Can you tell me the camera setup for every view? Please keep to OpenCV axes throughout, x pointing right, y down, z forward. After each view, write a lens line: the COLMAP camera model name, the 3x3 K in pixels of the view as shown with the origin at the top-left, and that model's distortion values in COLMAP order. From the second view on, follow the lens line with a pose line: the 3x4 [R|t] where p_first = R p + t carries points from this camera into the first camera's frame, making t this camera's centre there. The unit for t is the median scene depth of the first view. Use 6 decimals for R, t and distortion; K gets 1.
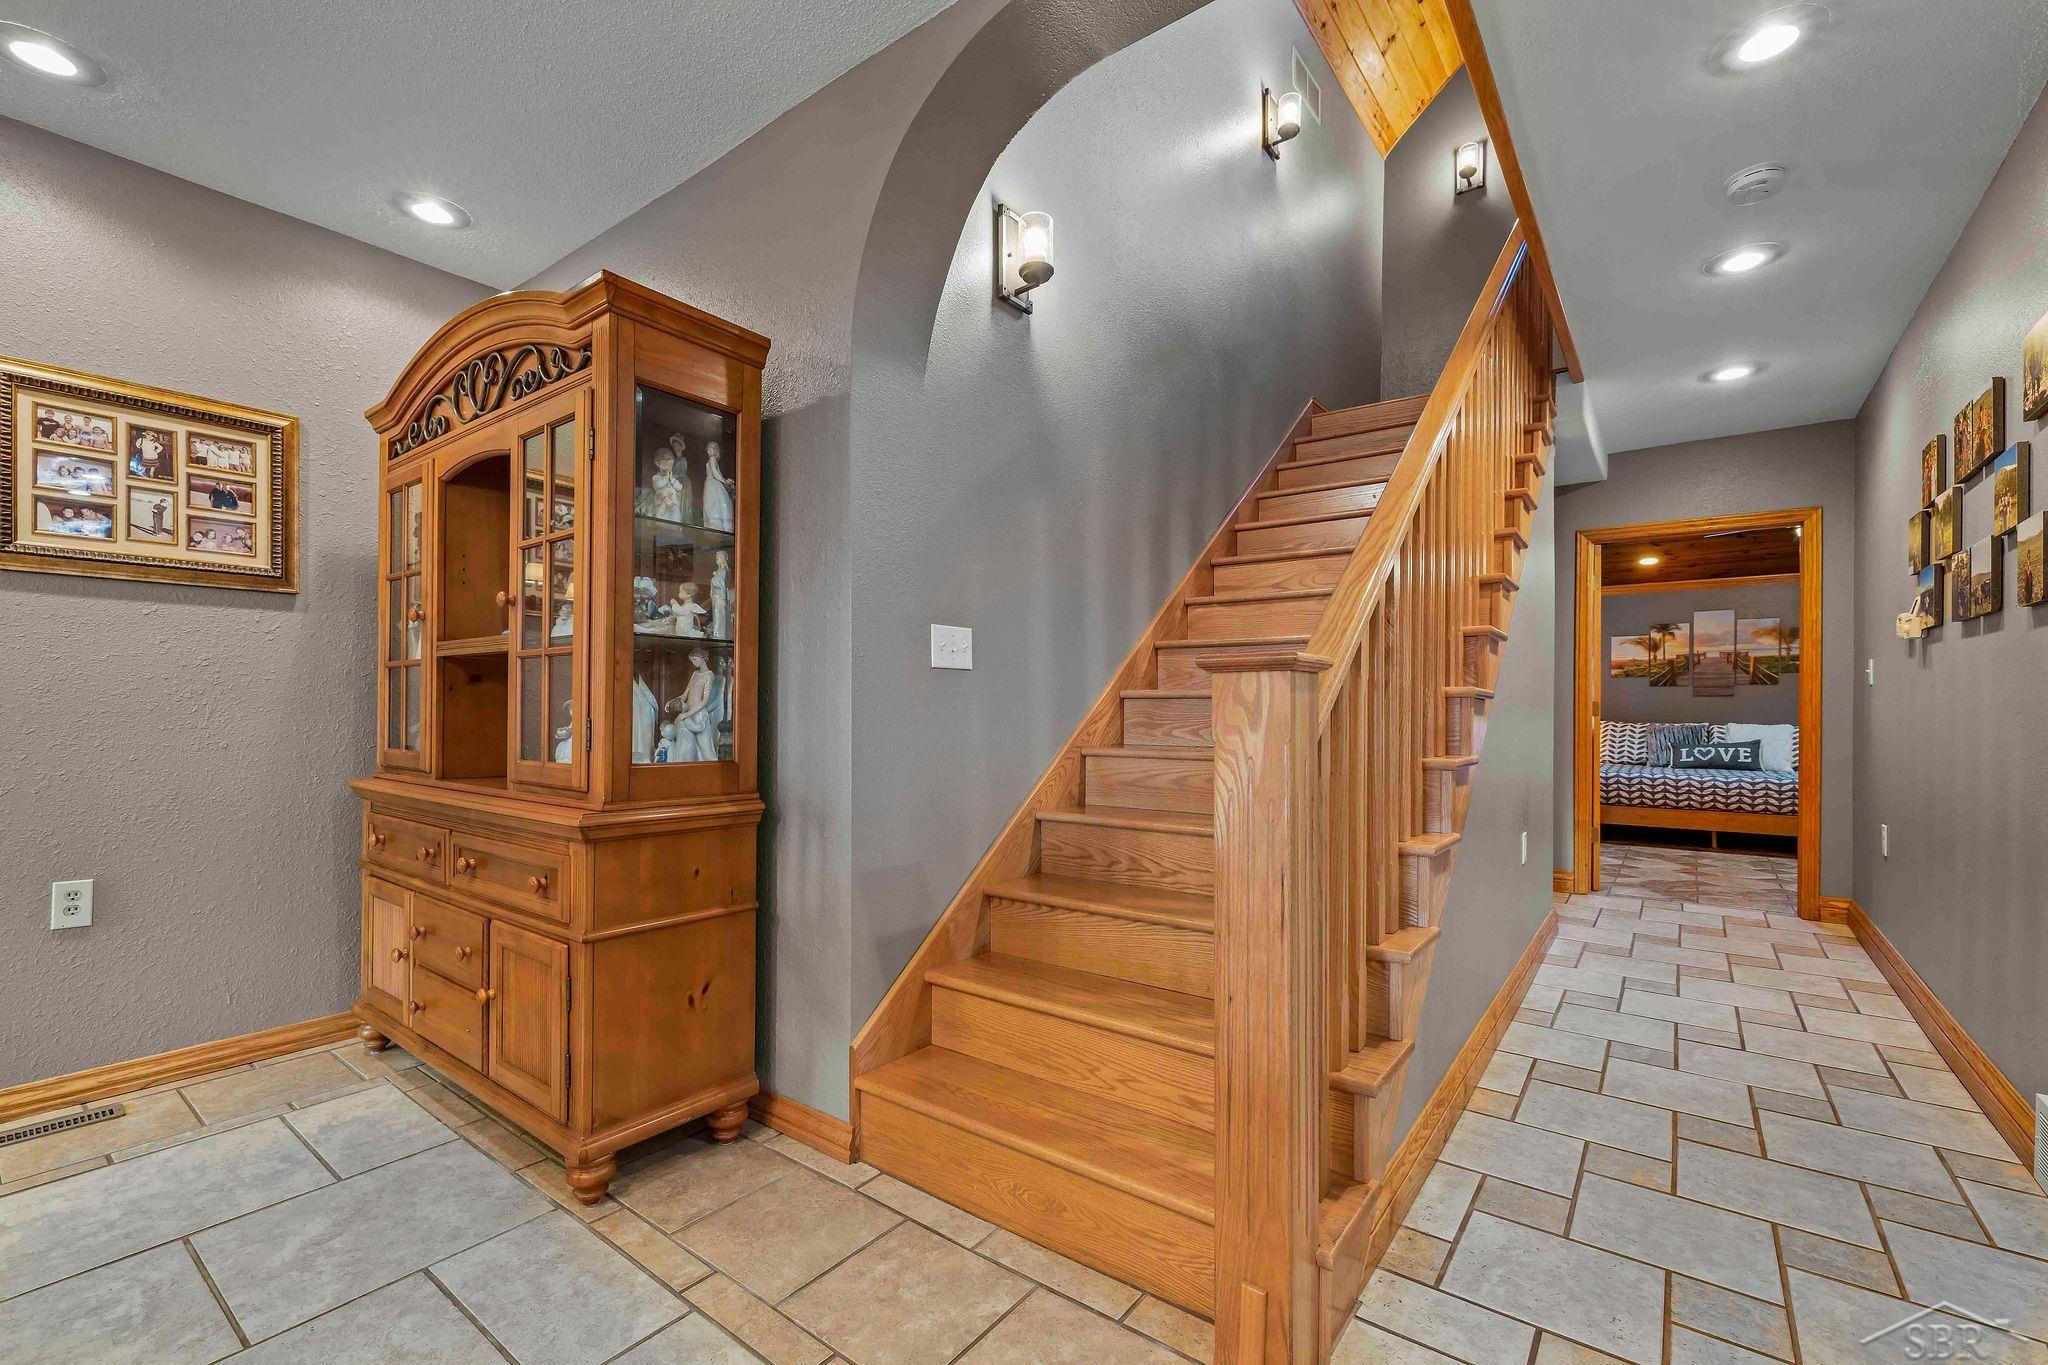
lens RADIAL K [[868.2, 0, 1007.5], [0, 868.2, 711.3], [0, 0, 1]] dist [0.009156, -0.000021]
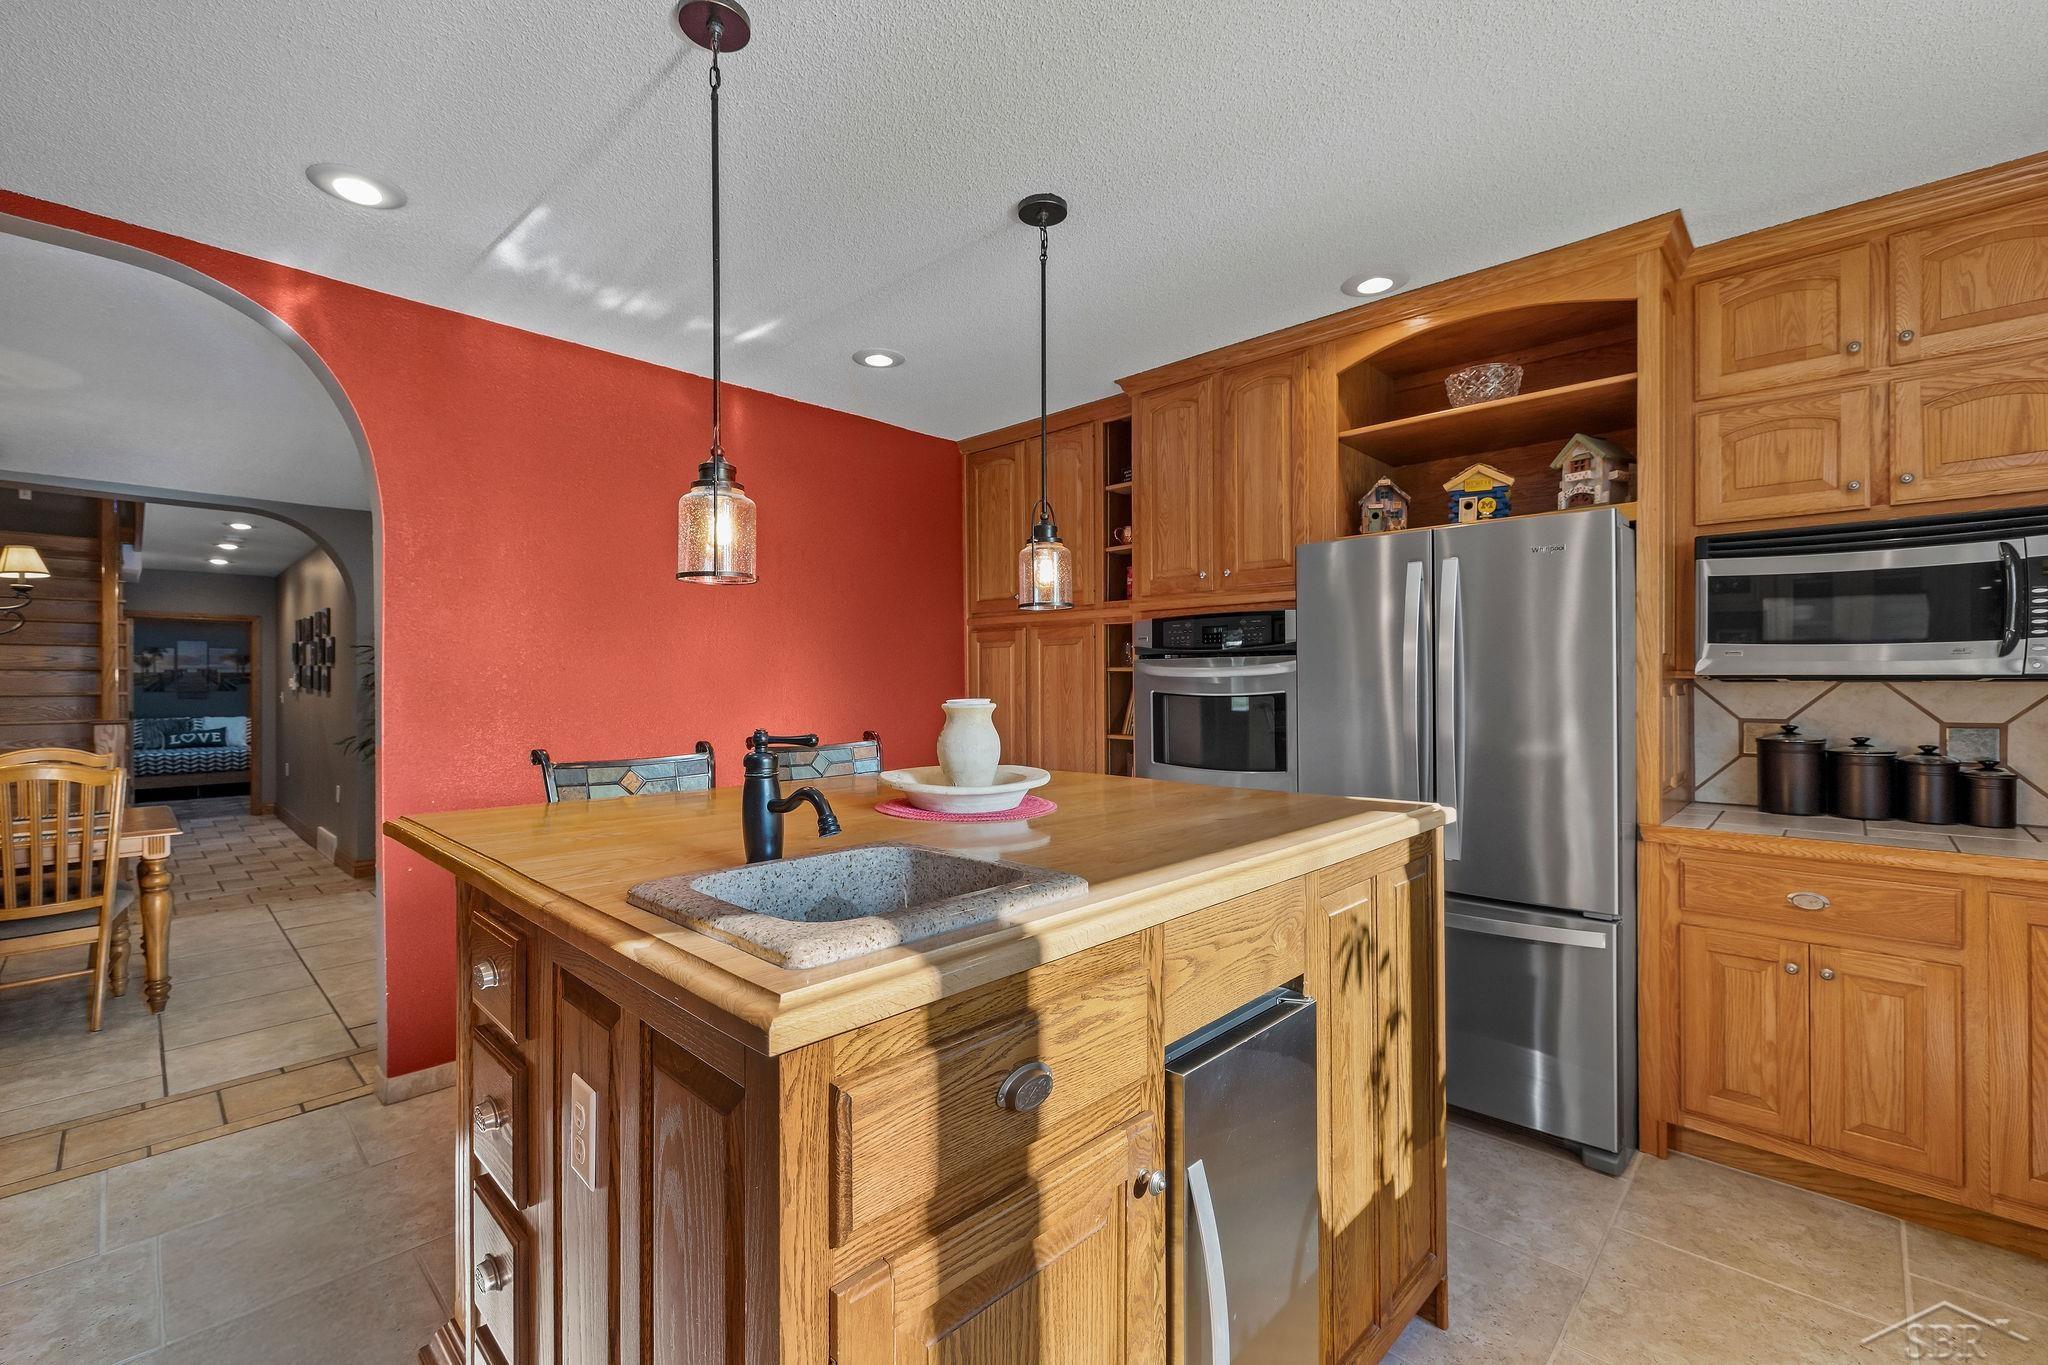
lens RADIAL K [[868.2, 0, 1026.2], [0, 868.2, 687.0], [0, 0, 1]] dist [0.009156, -0.000021]
pose [[0.107625, -0.004118, 0.994183, -0.534686], [0.006696, 0.999972, 0.003417, -0.034101], [-0.994169, 0.006290, 0.107650, -0.586481]]
